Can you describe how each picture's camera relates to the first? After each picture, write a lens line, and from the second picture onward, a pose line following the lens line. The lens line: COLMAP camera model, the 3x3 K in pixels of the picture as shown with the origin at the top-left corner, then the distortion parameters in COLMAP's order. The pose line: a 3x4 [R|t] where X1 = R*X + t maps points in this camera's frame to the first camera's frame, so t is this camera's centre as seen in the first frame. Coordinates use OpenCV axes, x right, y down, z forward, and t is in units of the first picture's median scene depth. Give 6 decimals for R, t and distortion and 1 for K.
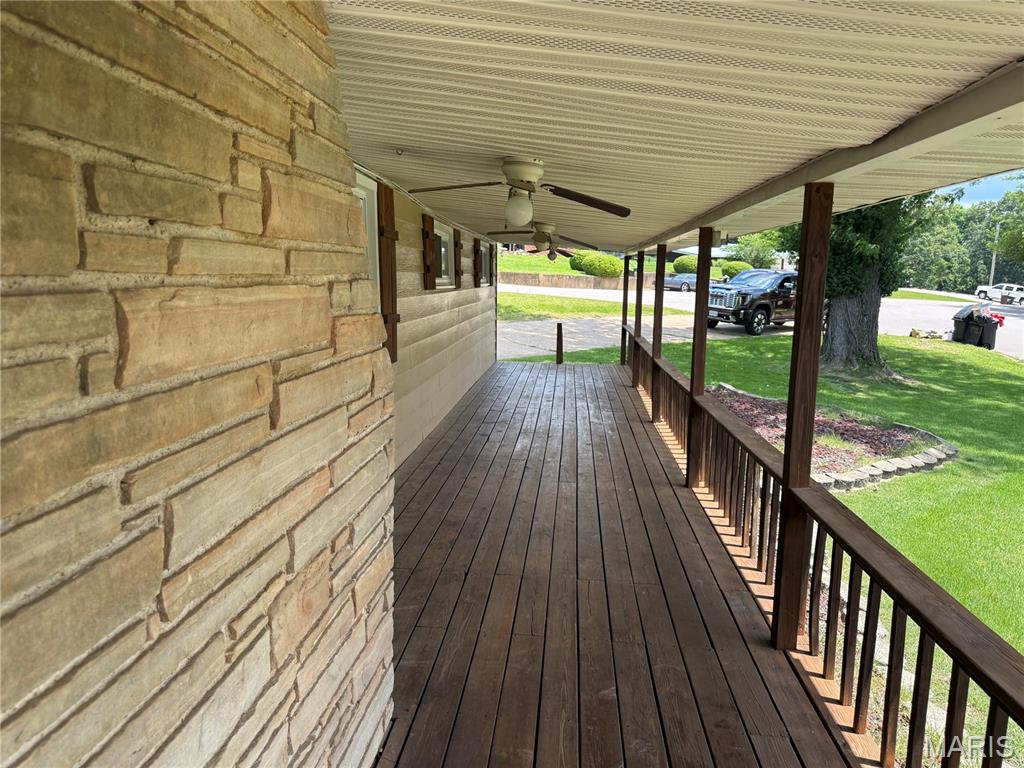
lens RADIAL K [[723.0, 0, 505.5], [0, 723.0, 383.7], [0, 0, 1]] dist [0.075850, -0.104715]
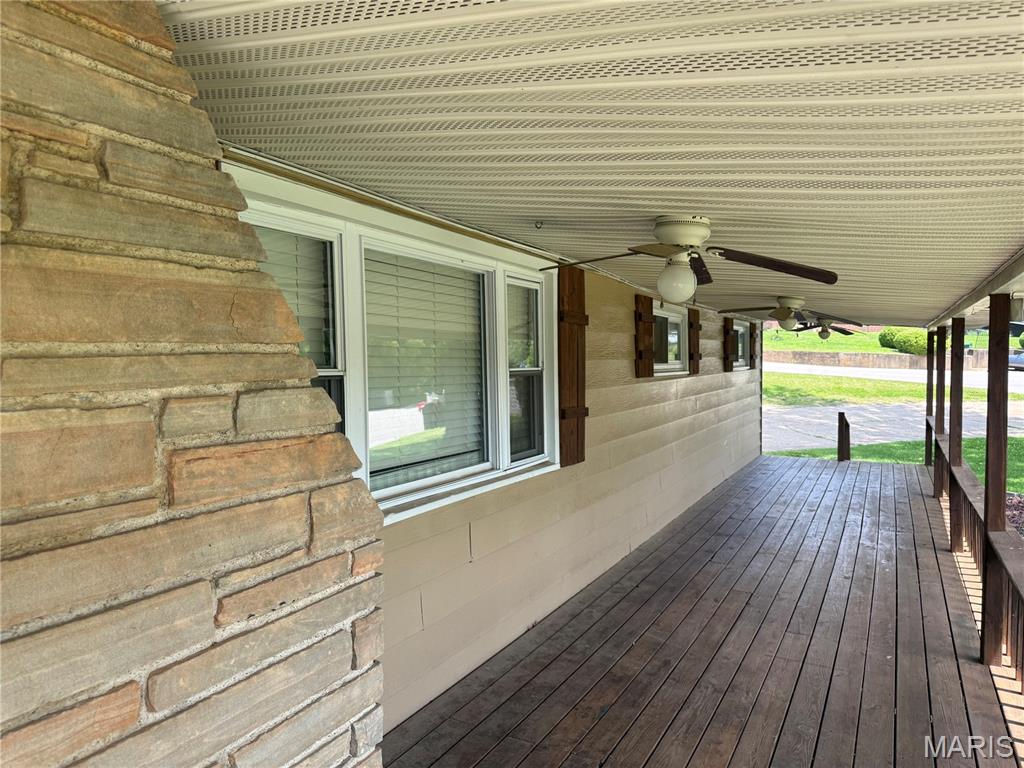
lens RADIAL K [[723.0, 0, 505.5], [0, 723.0, 383.7], [0, 0, 1]] dist [0.075850, -0.104715]
pose [[0.922748, -0.001535, -0.385400, 0.078791], [-0.041247, 0.993855, -0.102715, -0.024819], [0.383189, 0.110677, 0.917015, 0.127461]]
